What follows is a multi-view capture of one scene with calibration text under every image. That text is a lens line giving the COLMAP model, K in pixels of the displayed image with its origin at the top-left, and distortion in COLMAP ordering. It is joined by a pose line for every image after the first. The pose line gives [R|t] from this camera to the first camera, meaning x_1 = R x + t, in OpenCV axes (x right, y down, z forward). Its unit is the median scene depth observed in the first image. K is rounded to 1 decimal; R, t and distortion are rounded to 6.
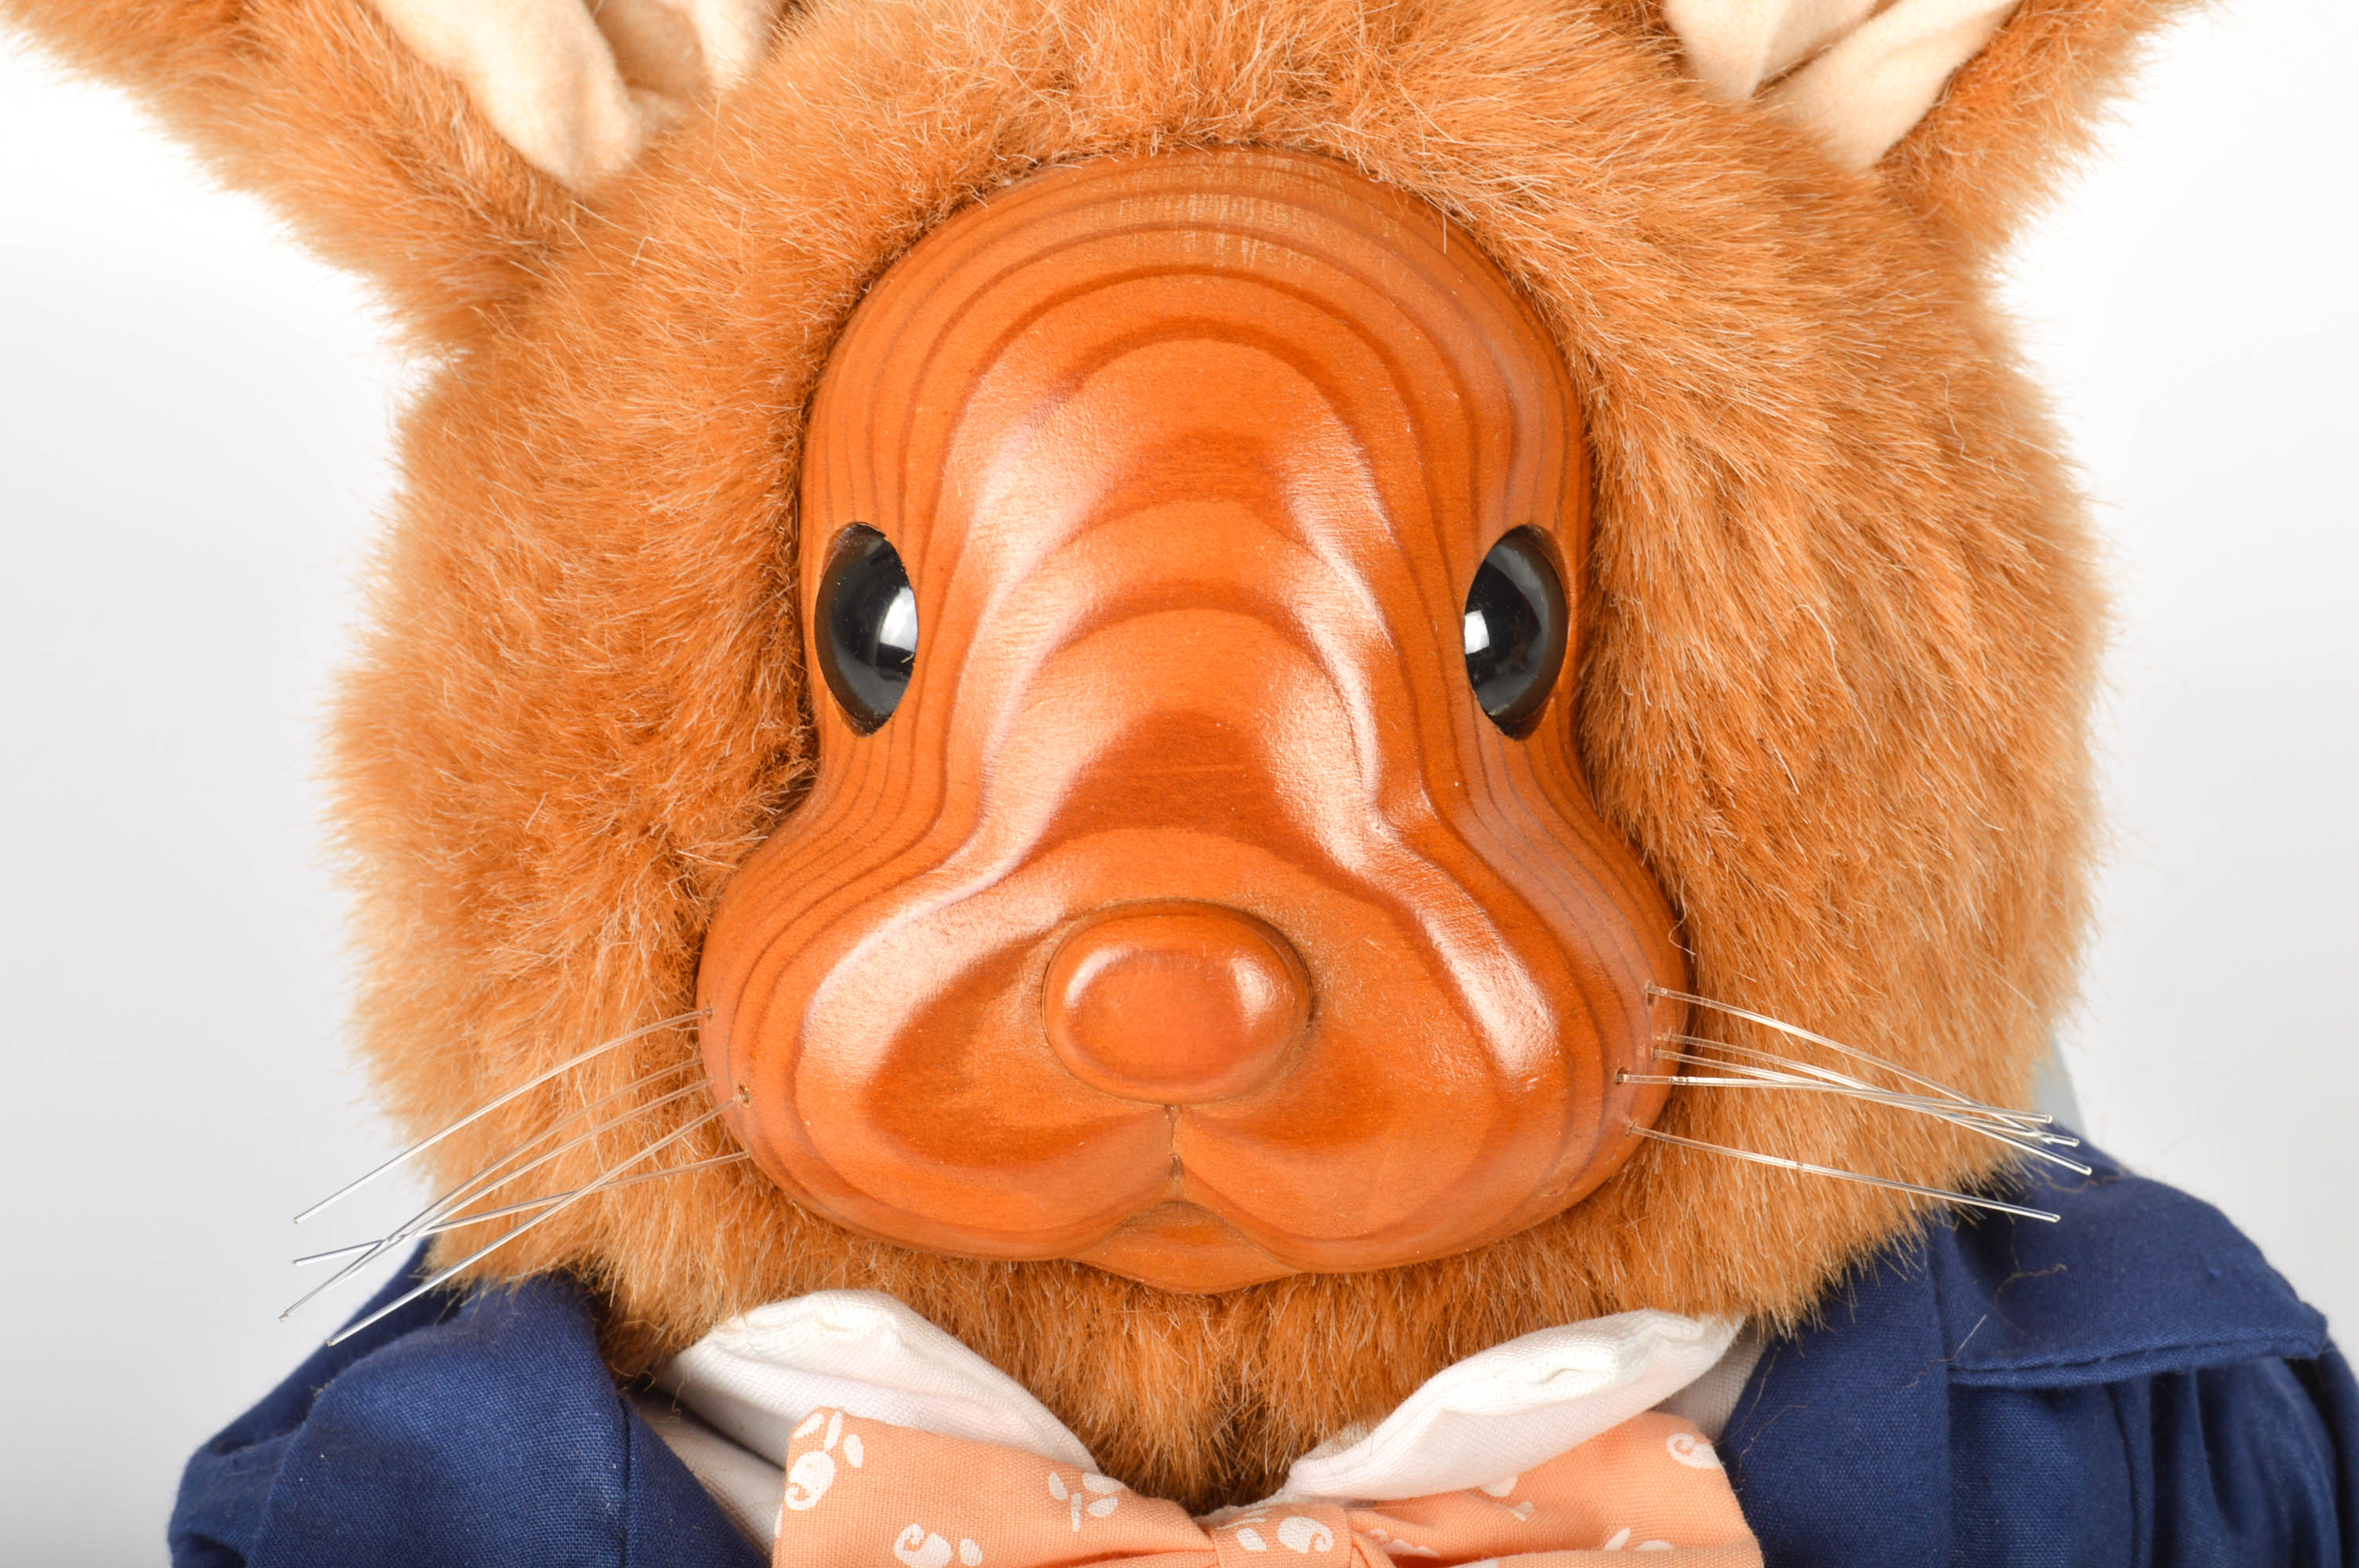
lens RADIAL K [[5533.1, 0, 1168.9], [0, 5533.1, 784.6], [0, 0, 1]] dist [0.044324, 0.000000]
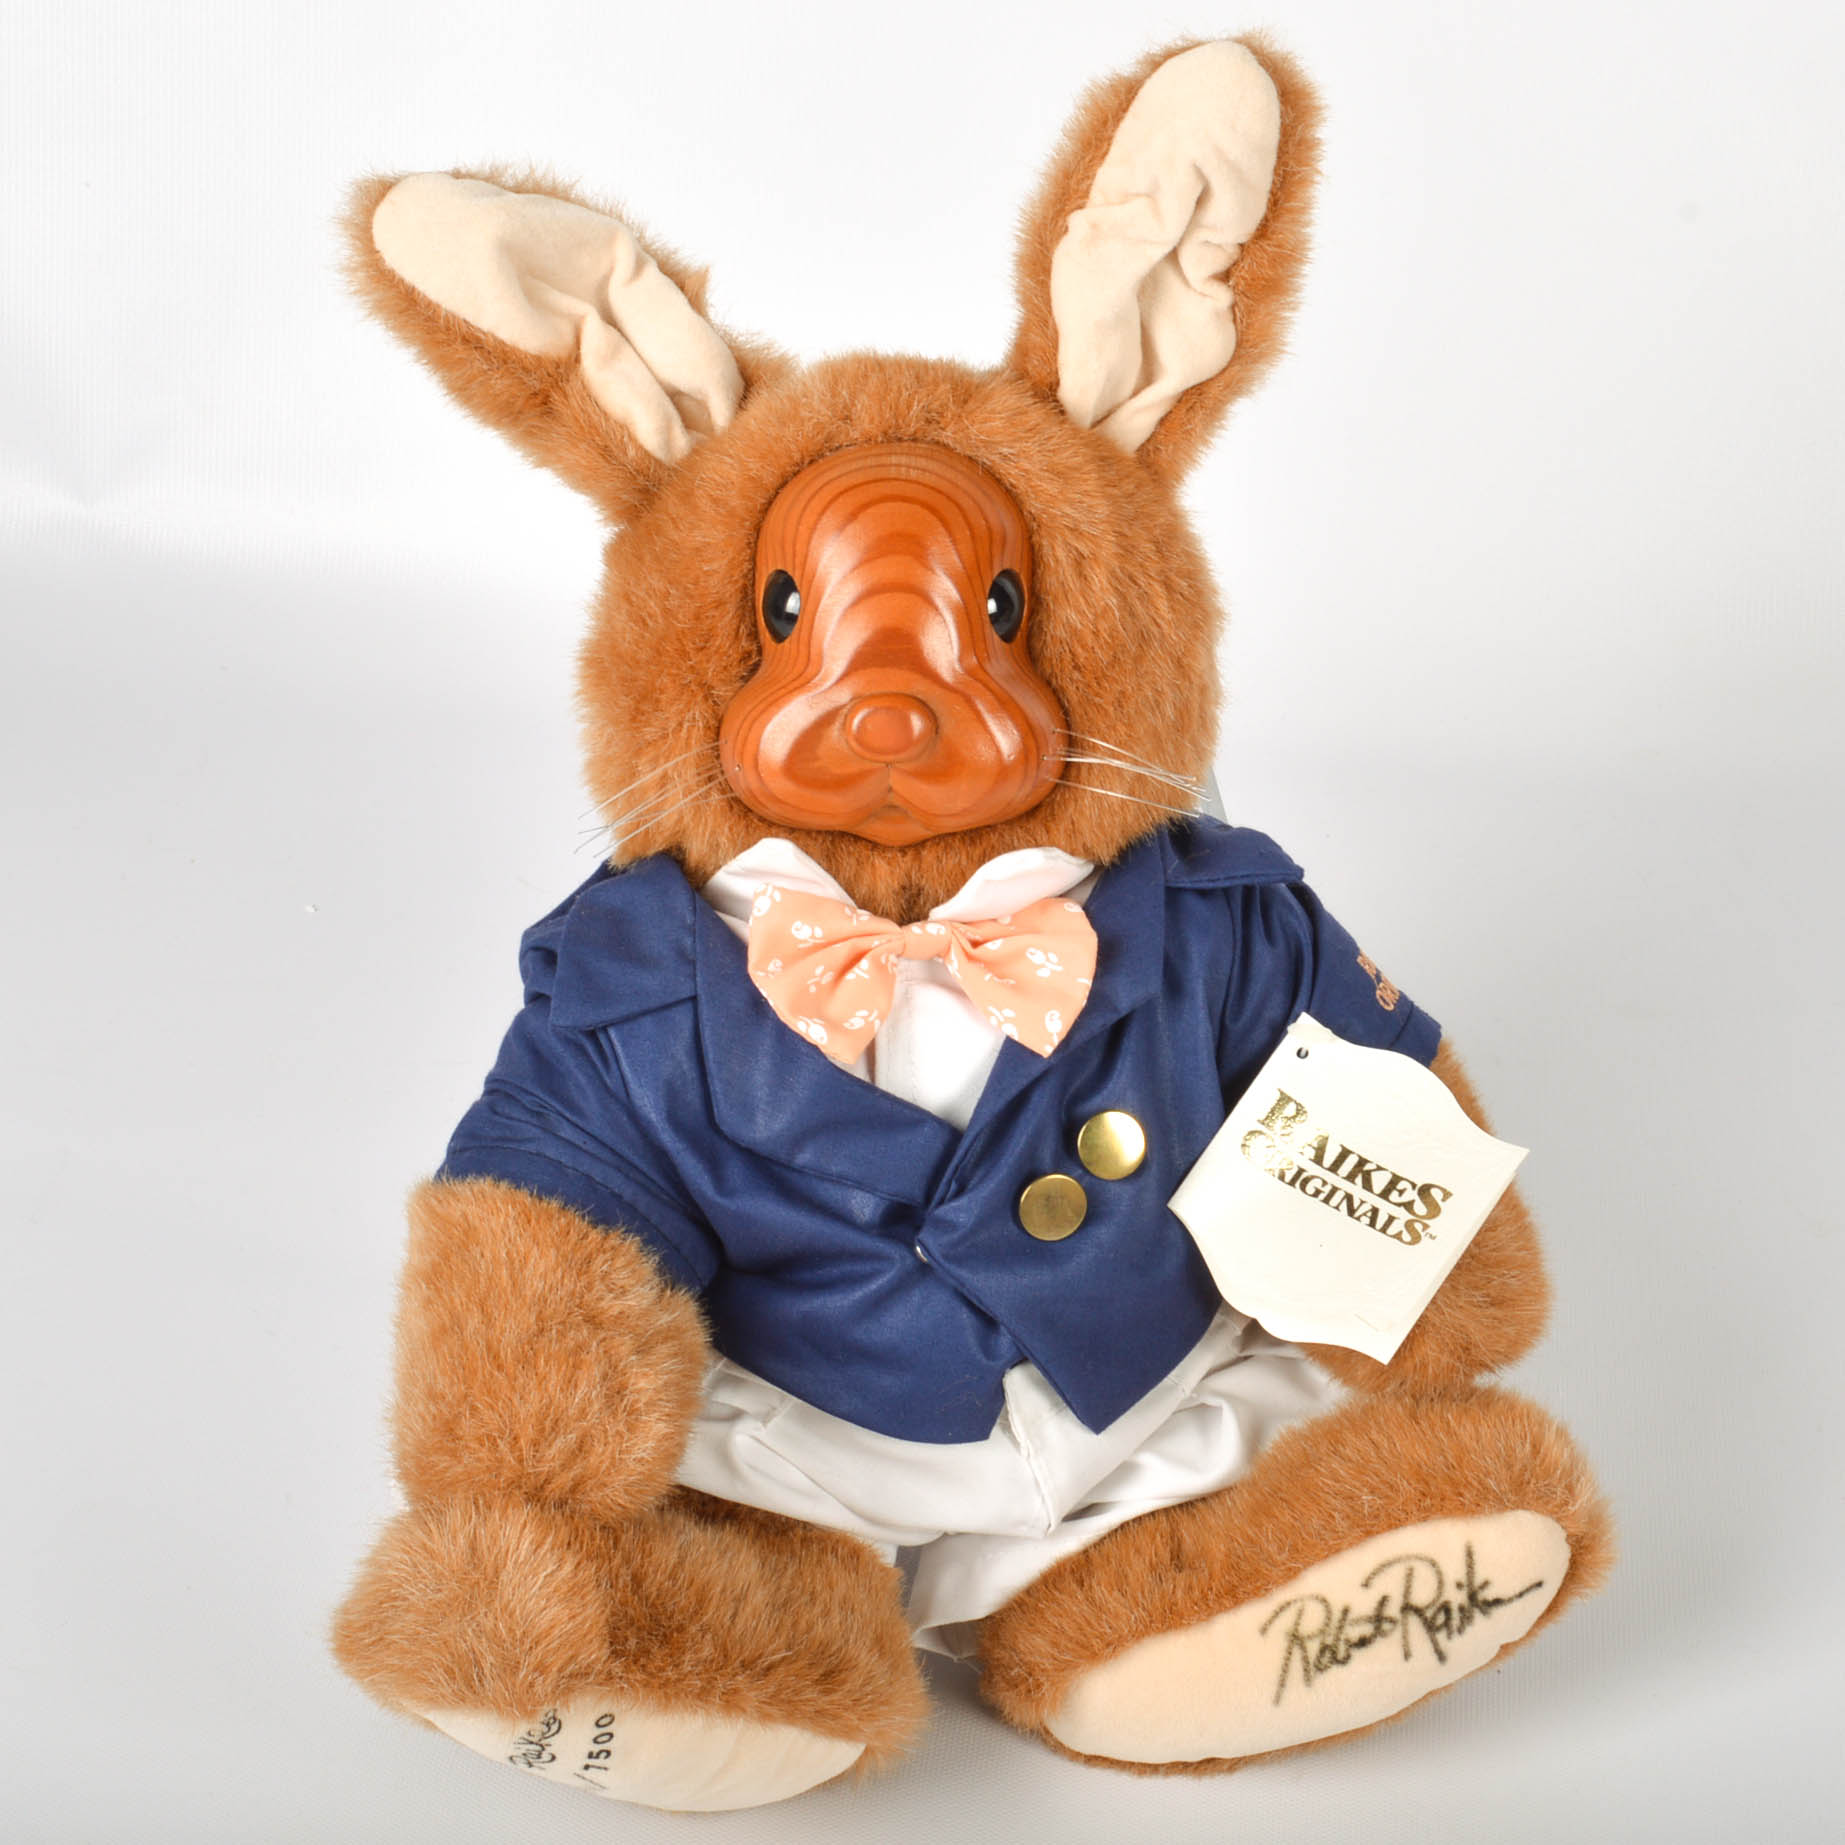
lens RADIAL K [[4176.7, 0, 927.8], [0, 4176.7, 922.5], [0, 0, 1]] dist [-0.034885, 0.000000]
pose [[0.999563, -0.006704, 0.028785, -0.040787], [0.008163, 0.998672, -0.050865, 0.241010], [-0.028406, 0.051078, 0.998291, -1.133737]]
